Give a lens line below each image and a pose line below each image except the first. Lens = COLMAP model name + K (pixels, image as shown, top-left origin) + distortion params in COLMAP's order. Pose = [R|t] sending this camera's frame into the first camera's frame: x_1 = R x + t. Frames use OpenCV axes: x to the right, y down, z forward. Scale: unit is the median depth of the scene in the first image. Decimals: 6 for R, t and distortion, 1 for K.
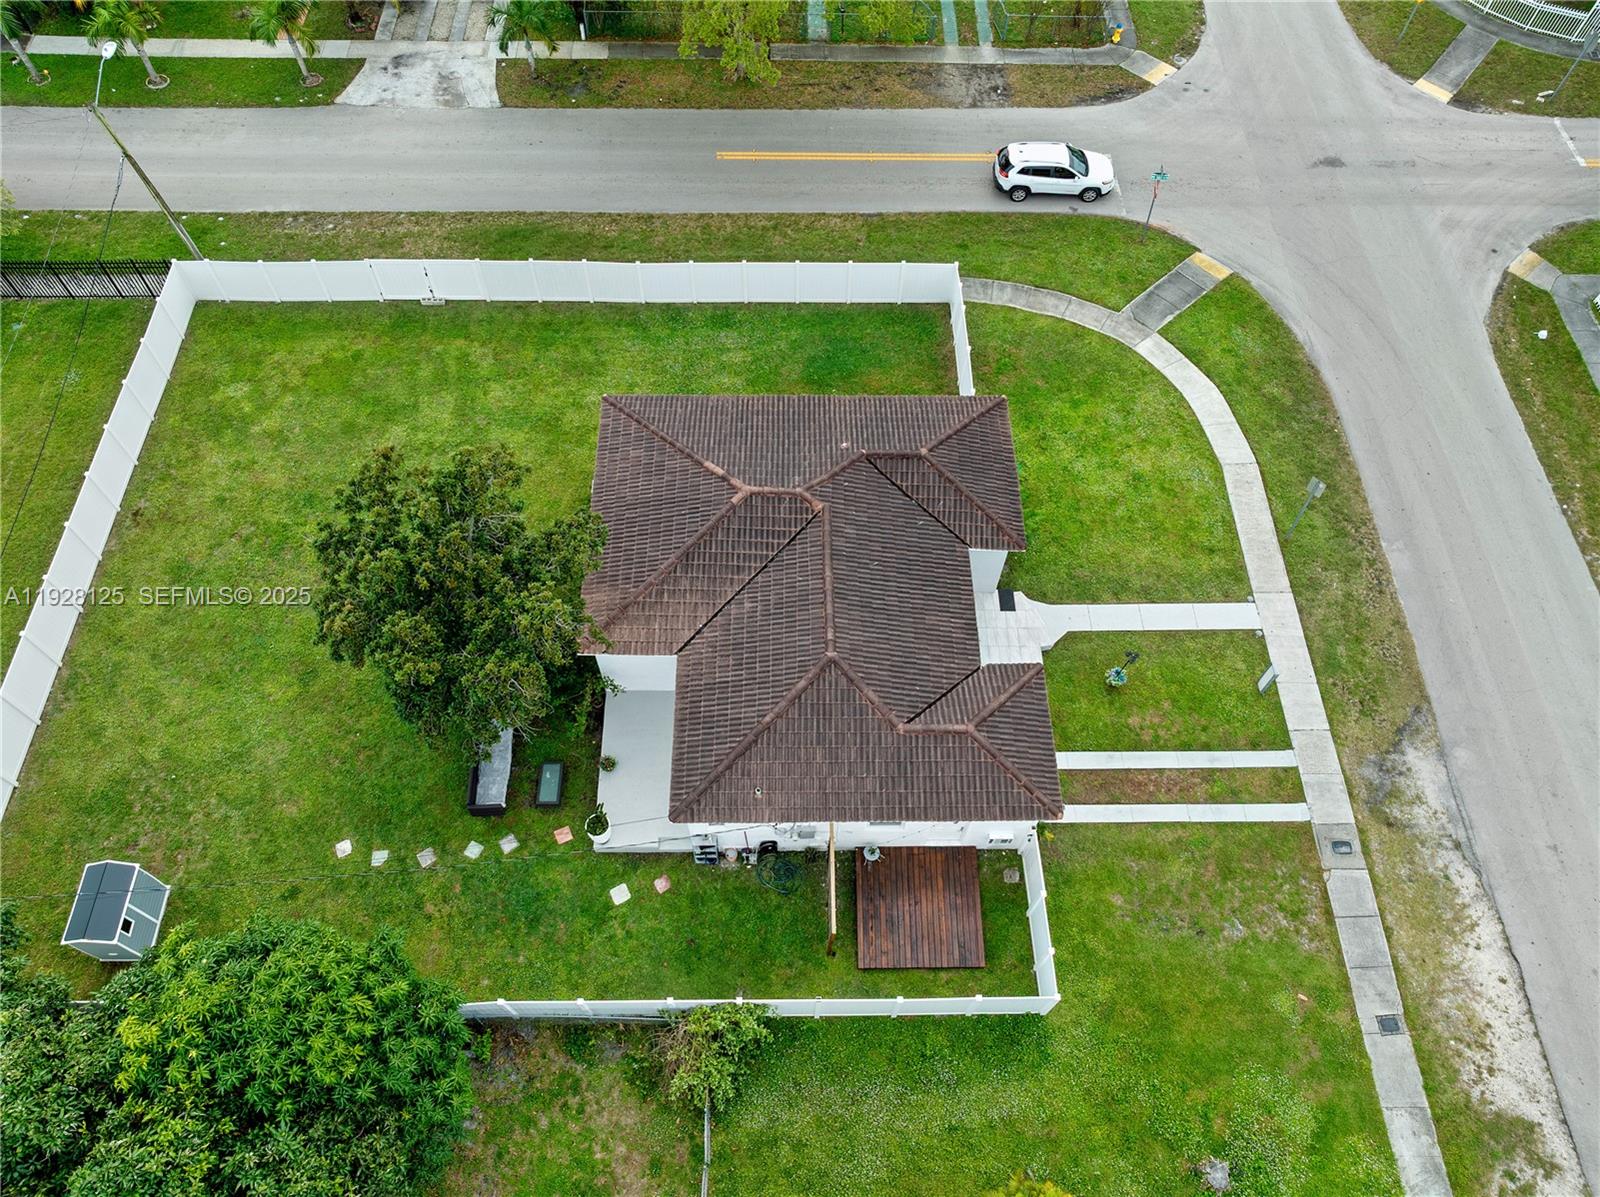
lens RADIAL K [[1143.2, 0, 805.6], [0, 1143.2, 558.6], [0, 0, 1]] dist [-0.038577, 0.019321]
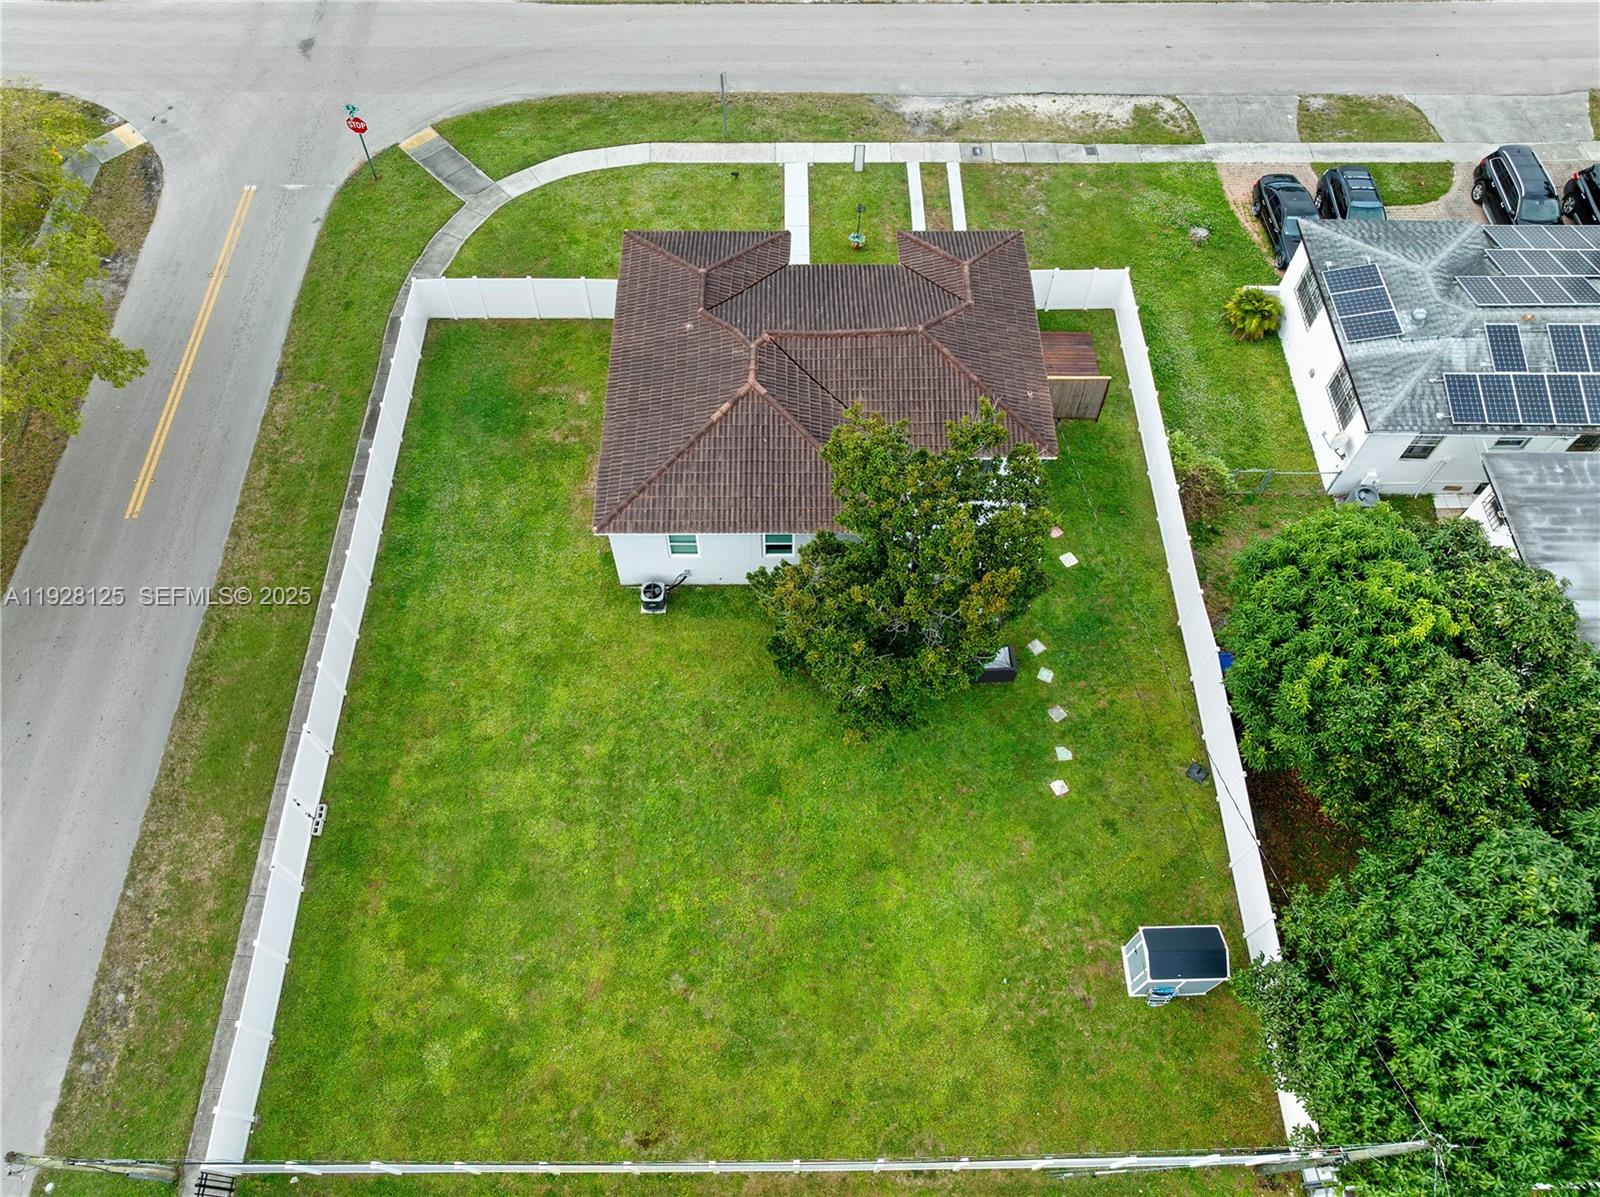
lens RADIAL K [[1143.2, 0, 785.1], [0, 1143.2, 572.0], [0, 0, 1]] dist [-0.038577, 0.019321]
pose [[0.010682, -0.857668, 0.514093, -0.722922], [0.841100, 0.285747, 0.459239, -0.455165], [-0.540775, 0.427498, 0.724437, 0.279167]]
